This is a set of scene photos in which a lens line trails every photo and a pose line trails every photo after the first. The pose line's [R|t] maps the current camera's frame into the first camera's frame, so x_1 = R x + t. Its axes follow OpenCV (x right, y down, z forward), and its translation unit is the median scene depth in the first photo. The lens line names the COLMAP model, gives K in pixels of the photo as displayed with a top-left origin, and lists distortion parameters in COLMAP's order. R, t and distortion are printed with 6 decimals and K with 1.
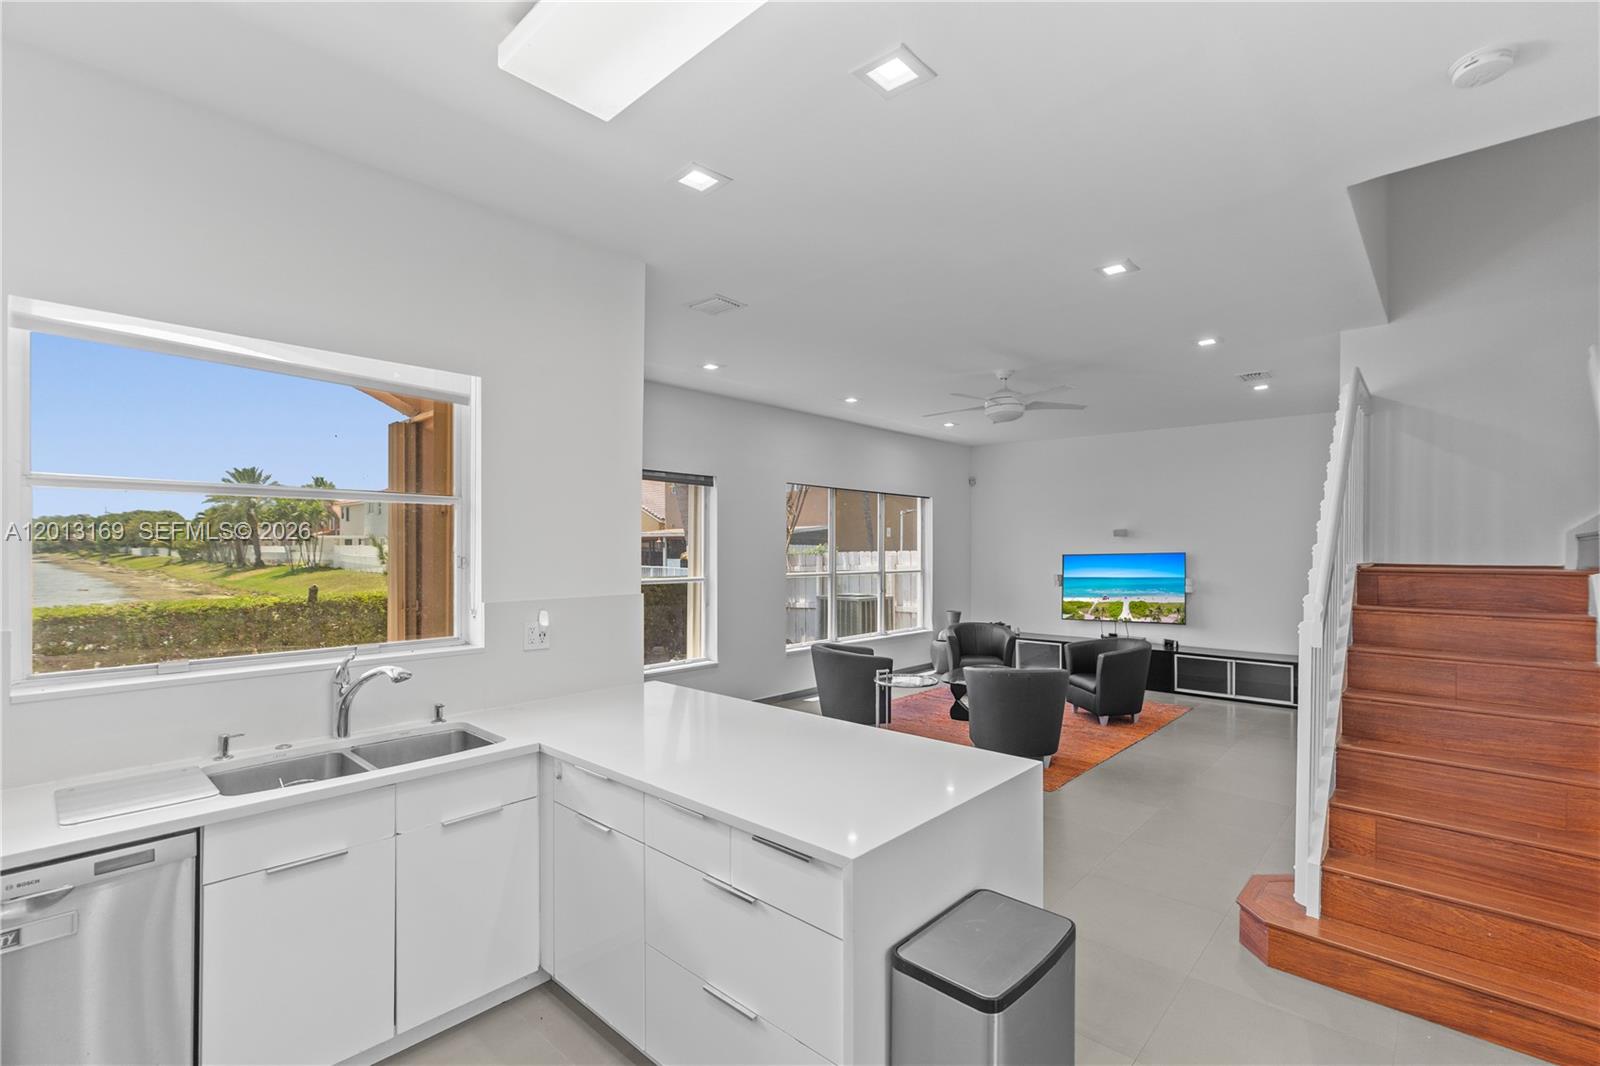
lens RADIAL K [[715.0, 0, 800.0], [0, 715.0, 544.8], [0, 0, 1]] dist [-0.007642, 0.002062]
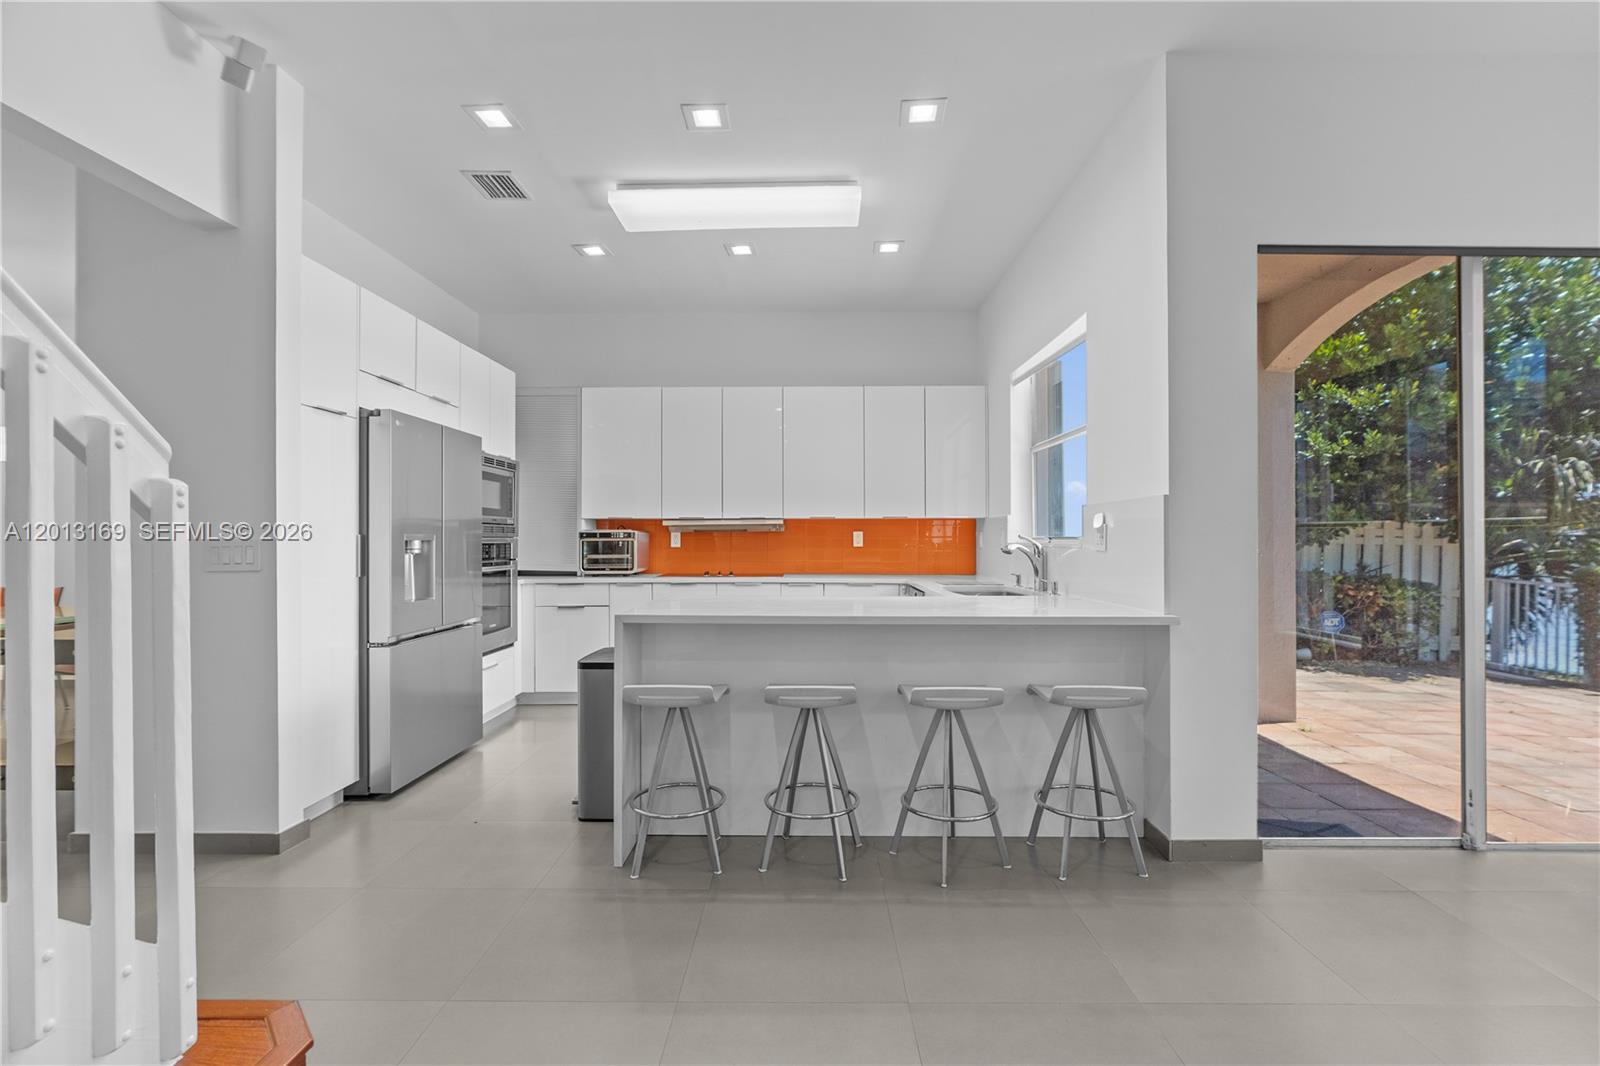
lens RADIAL K [[715.0, 0, 798.7], [0, 715.0, 533.6], [0, 0, 1]] dist [-0.007642, 0.002062]
pose [[-0.747718, -0.004035, -0.664004, 0.233931], [-0.000552, 0.999985, -0.005454, 0.046091], [0.664016, -0.003711, -0.747709, 0.544554]]
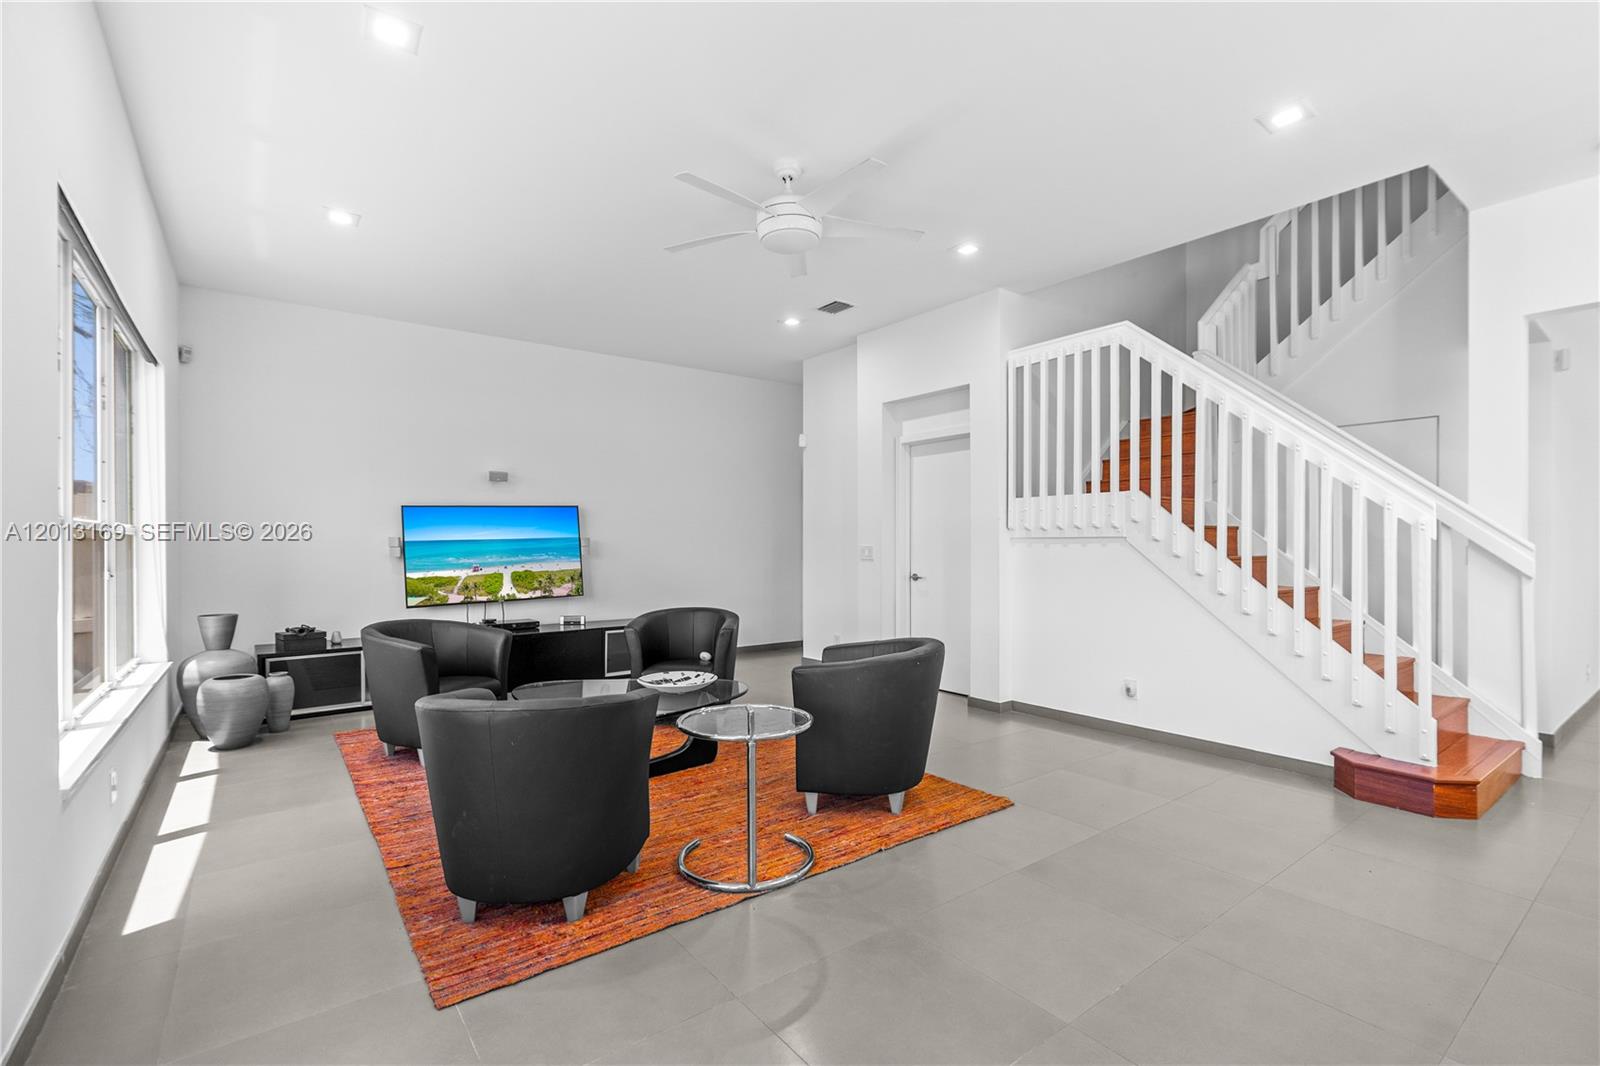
lens RADIAL K [[715.0, 0, 798.1], [0, 715.0, 538.9], [0, 0, 1]] dist [-0.007642, 0.002062]
pose [[0.191977, 0.004885, 0.981387, -0.204707], [-0.005223, 0.999979, -0.003956, 0.048384], [-0.981386, -0.004366, 0.191998, 0.586710]]
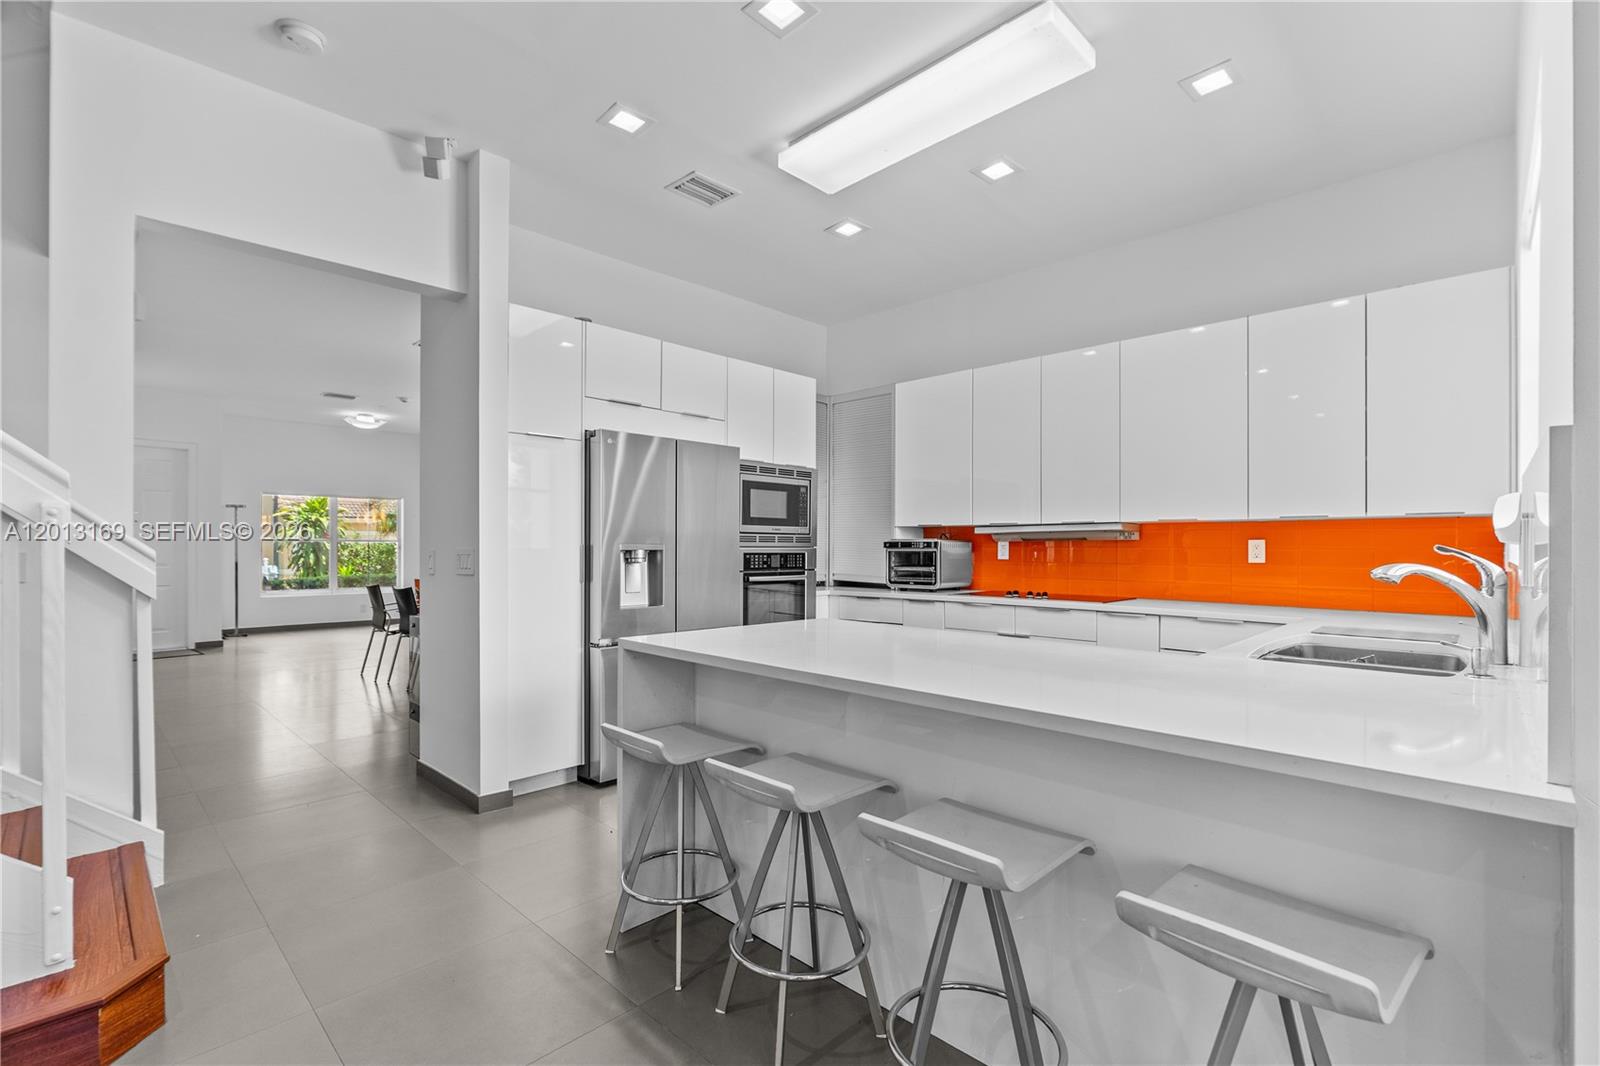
lens RADIAL K [[715.0, 0, 801.4], [0, 715.0, 543.8], [0, 0, 1]] dist [-0.007642, 0.002062]
pose [[-0.999622, -0.003602, 0.027260, 0.014575], [-0.003681, 0.999989, -0.002836, 0.045154], [-0.027249, -0.002935, -0.999624, 0.525512]]
